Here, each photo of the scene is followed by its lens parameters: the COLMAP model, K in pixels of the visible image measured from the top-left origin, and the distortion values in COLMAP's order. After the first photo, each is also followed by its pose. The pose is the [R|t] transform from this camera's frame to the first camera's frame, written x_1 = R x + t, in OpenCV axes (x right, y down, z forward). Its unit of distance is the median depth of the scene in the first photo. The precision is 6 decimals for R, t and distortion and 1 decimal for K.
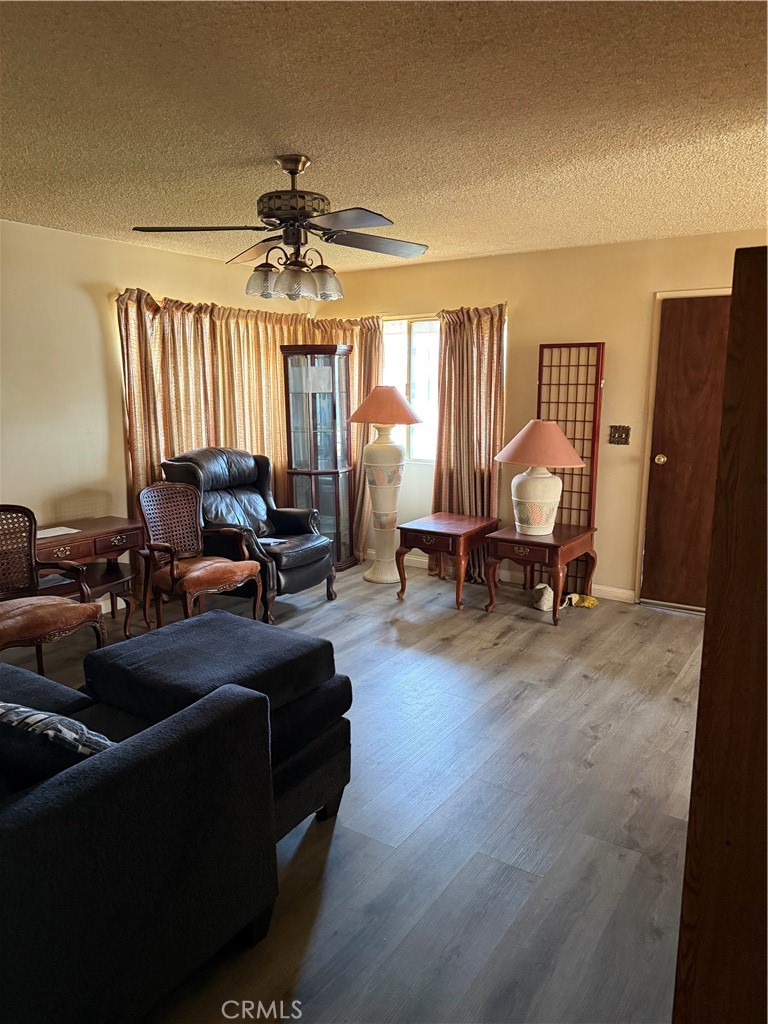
lens RADIAL K [[721.7, 0, 364.8], [0, 721.7, 510.3], [0, 0, 1]] dist [0.033318, -0.032215]
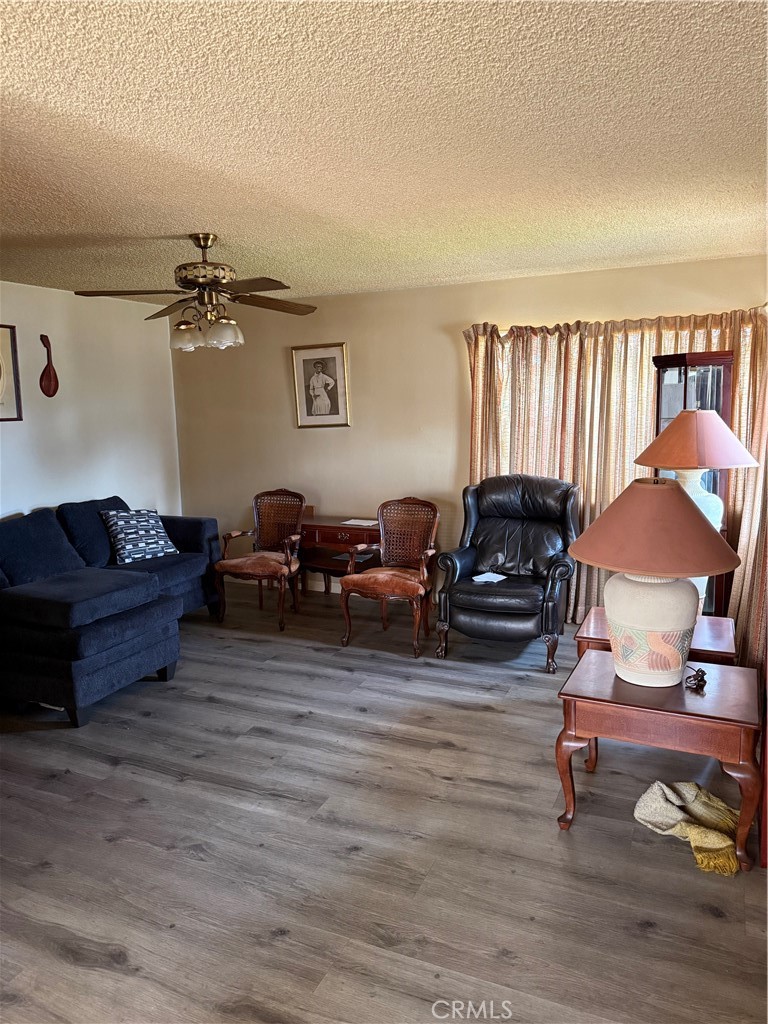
lens RADIAL K [[721.7, 0, 378.4], [0, 721.7, 511.1], [0, 0, 1]] dist [0.033318, -0.032215]
pose [[0.174186, 0.151189, -0.973037, 0.741767], [-0.148543, 0.980870, 0.125815, -0.139317], [0.973445, 0.122623, 0.193312, 0.678374]]
